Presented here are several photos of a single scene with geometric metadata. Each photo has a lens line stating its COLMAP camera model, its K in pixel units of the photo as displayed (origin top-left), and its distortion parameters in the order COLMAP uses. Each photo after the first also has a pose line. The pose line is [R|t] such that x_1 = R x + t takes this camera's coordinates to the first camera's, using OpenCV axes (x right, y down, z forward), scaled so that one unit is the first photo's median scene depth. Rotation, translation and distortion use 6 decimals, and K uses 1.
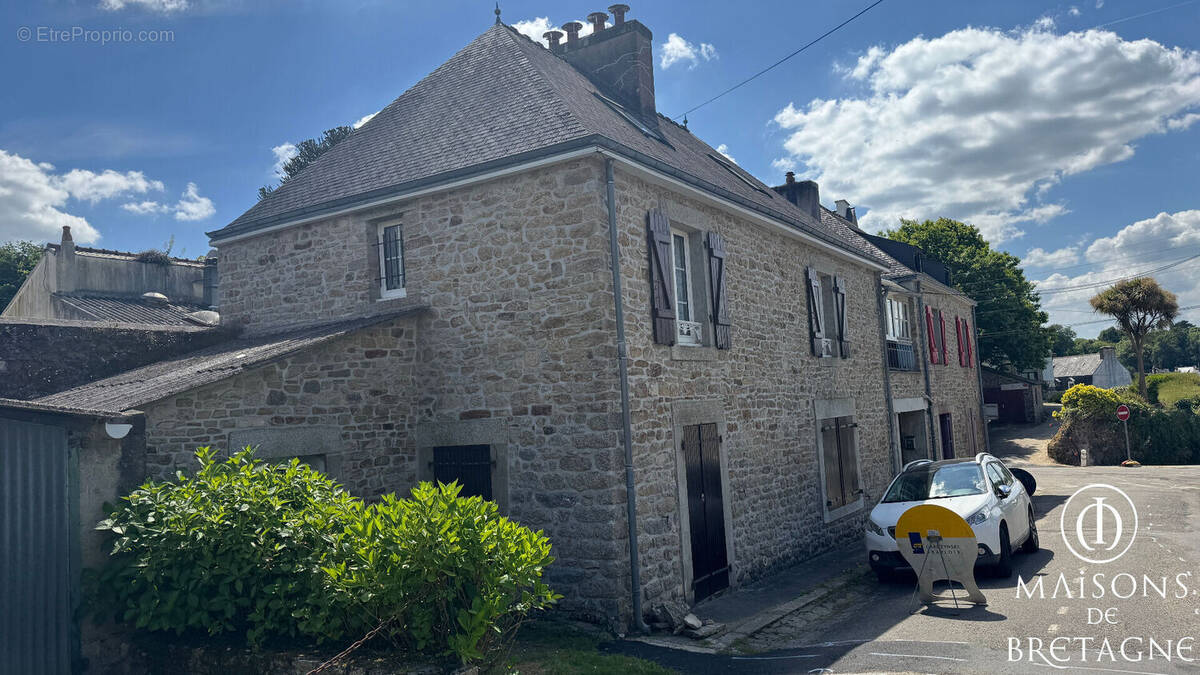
lens RADIAL K [[834.3, 0, 625.8], [0, 834.3, 334.3], [0, 0, 1]] dist [0.046579, -0.005822]
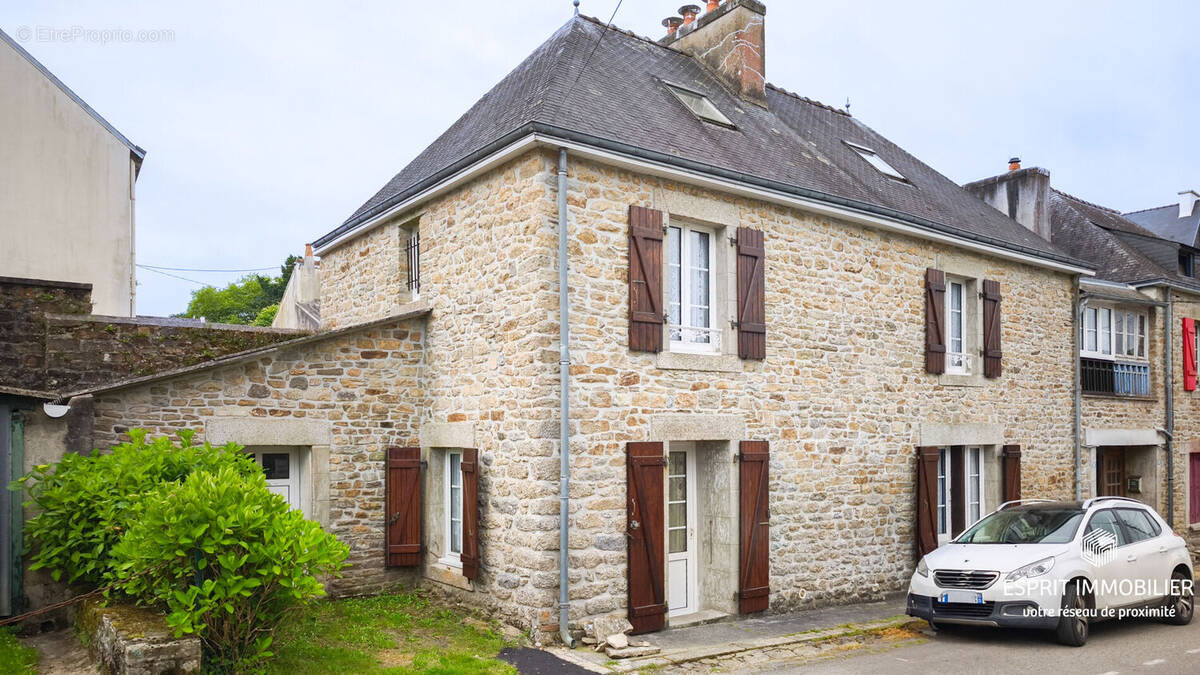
lens RADIAL K [[834.3, 0, 614.7], [0, 834.3, 424.1], [0, 0, 1]] dist [0.046579, -0.005822]
pose [[0.938736, 0.048747, -0.341173, 0.346202], [-0.018613, 0.995673, 0.091048, 0.008811], [0.344135, -0.079120, 0.935581, 0.121588]]
